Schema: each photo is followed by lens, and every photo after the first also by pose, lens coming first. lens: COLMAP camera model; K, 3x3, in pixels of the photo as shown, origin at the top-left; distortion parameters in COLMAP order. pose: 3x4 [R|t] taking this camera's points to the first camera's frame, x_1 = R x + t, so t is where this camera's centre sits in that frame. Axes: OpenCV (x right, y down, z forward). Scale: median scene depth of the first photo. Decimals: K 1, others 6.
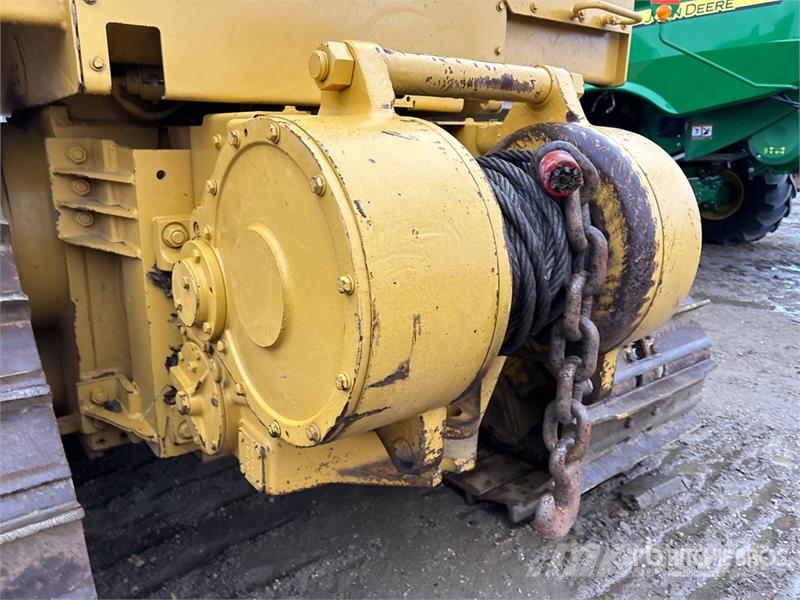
lens RADIAL K [[607.3, 0, 392.5], [0, 607.3, 302.4], [0, 0, 1]] dist [0.024854, -0.004032]
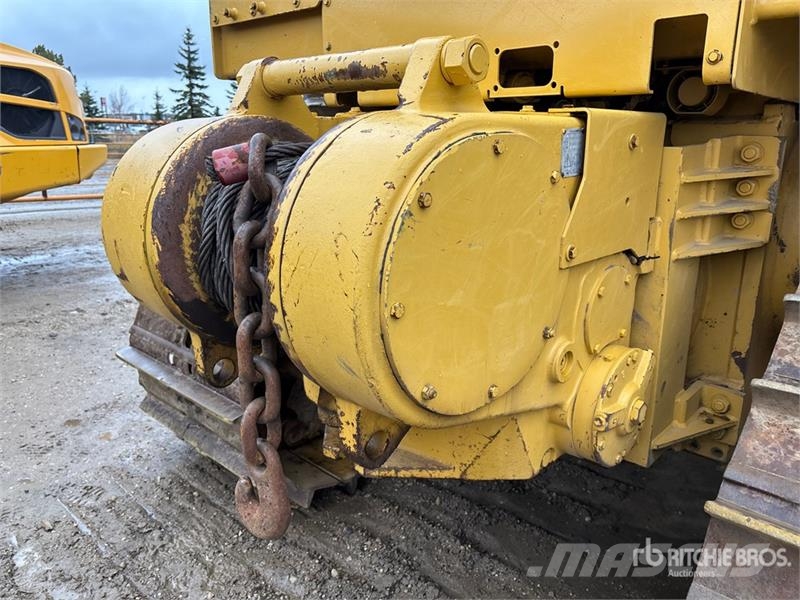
lens RADIAL K [[607.3, 0, 392.5], [0, 607.3, 302.4], [0, 0, 1]] dist [0.024854, -0.004032]
pose [[0.131257, 0.258261, -0.957117, 1.137324], [-0.254030, 0.941996, 0.219343, -0.238087], [0.958249, 0.214346, 0.189249, 0.923202]]
